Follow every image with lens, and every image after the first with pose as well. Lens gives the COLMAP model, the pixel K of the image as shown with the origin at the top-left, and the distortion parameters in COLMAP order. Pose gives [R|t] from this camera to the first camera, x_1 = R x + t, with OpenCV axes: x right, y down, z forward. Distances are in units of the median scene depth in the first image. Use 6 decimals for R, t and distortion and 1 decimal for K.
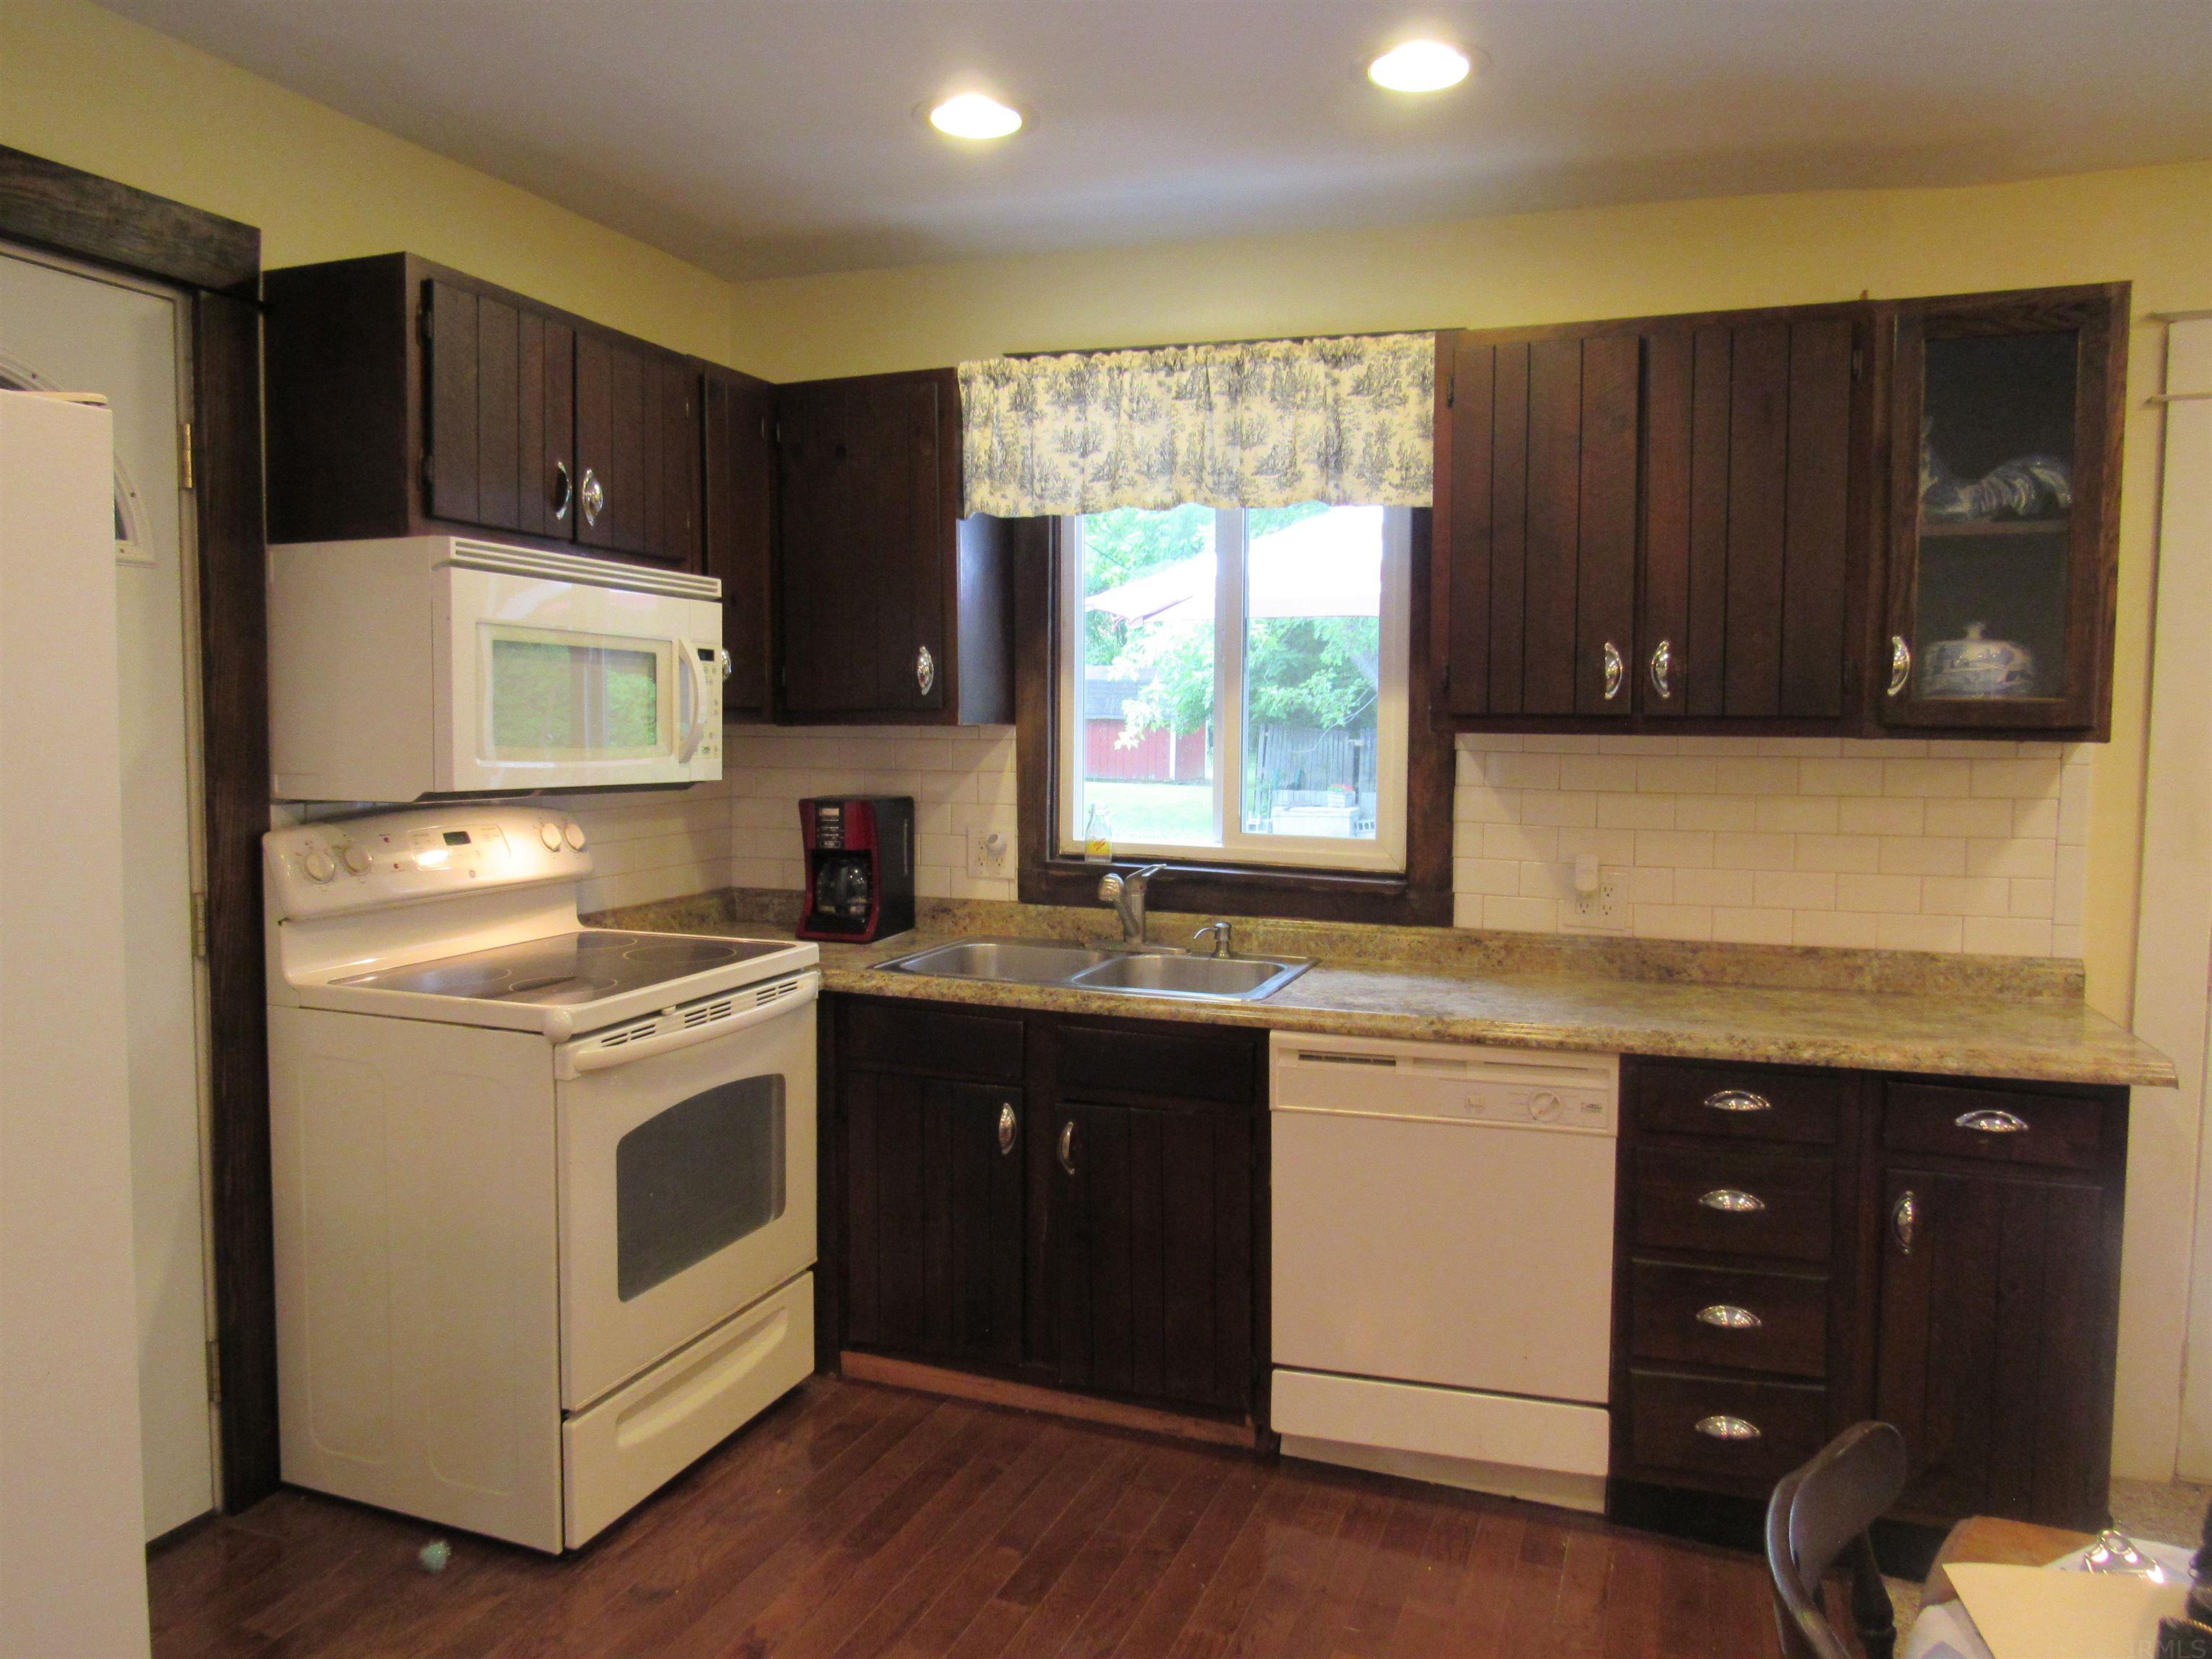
lens RADIAL K [[1585.2, 0, 1106.3], [0, 1585.2, 827.5], [0, 0, 1]] dist [-0.012000, -0.013072]
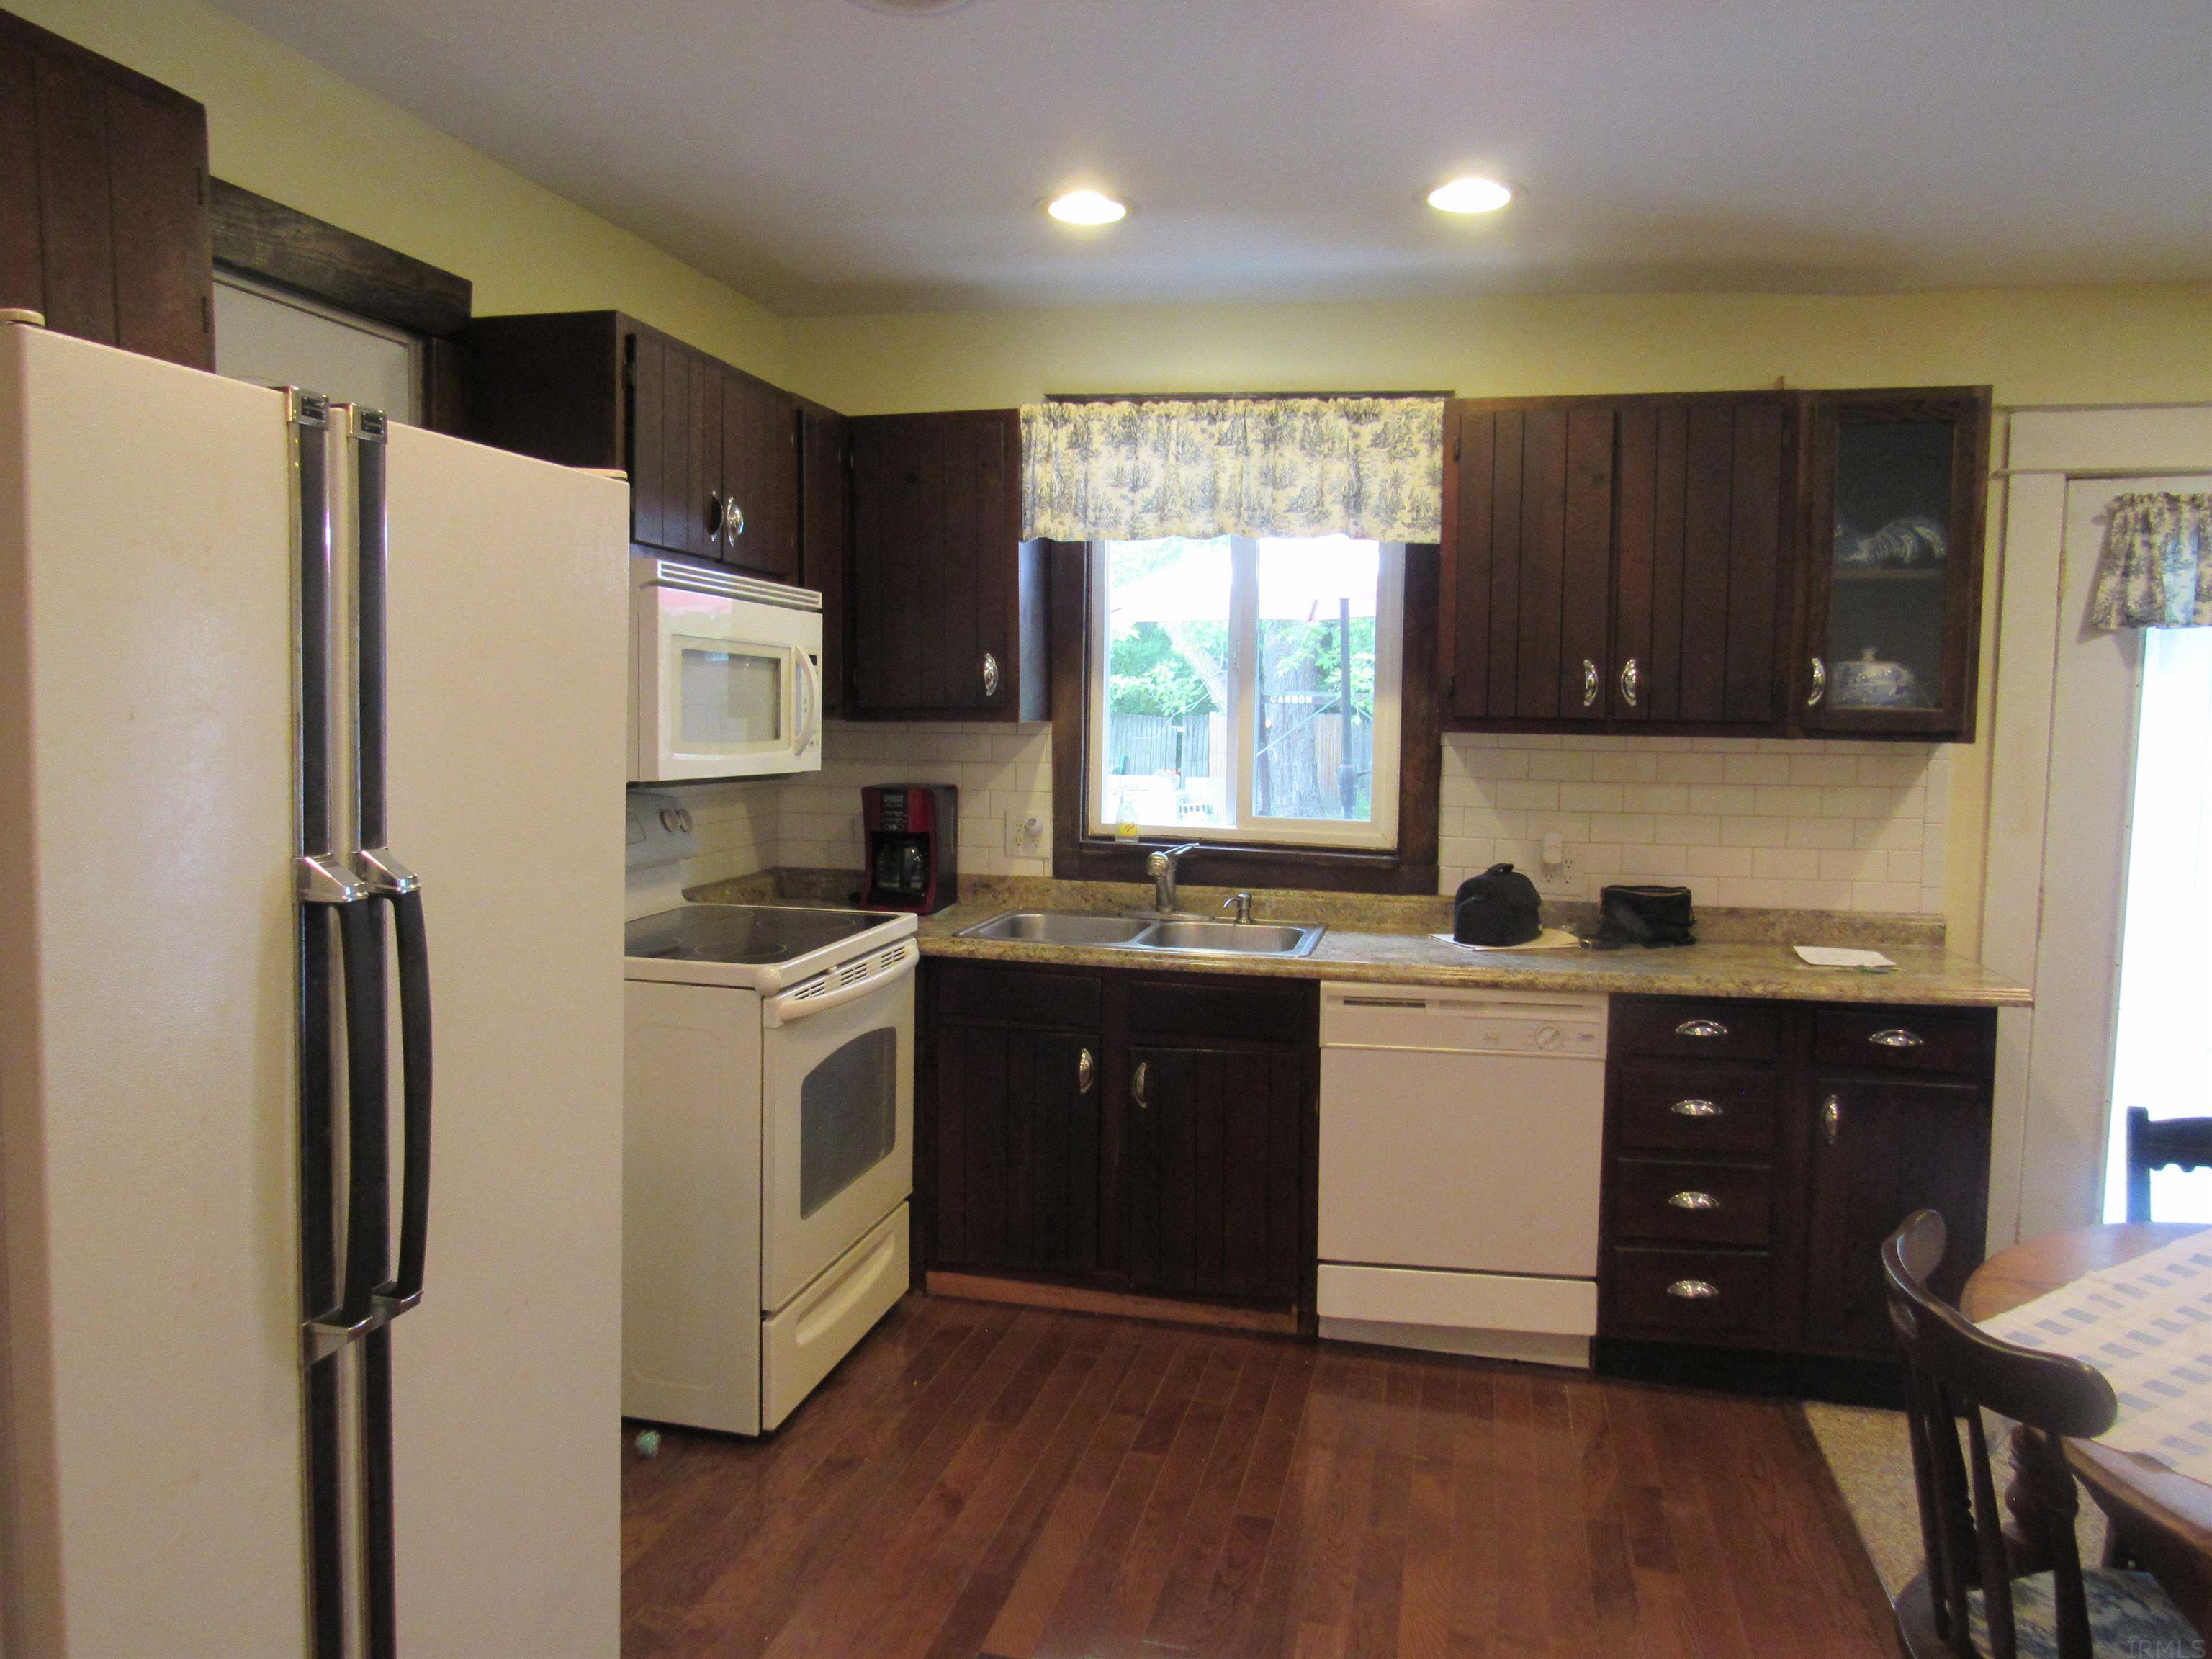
lens RADIAL K [[1585.2, 0, 1113.0], [0, 1585.2, 821.5], [0, 0, 1]] dist [-0.012000, -0.013072]
pose [[0.991058, -0.002722, 0.133403, -0.208838], [0.002018, 0.999983, 0.005414, 0.000970], [-0.133416, -0.005096, 0.991047, -0.163982]]
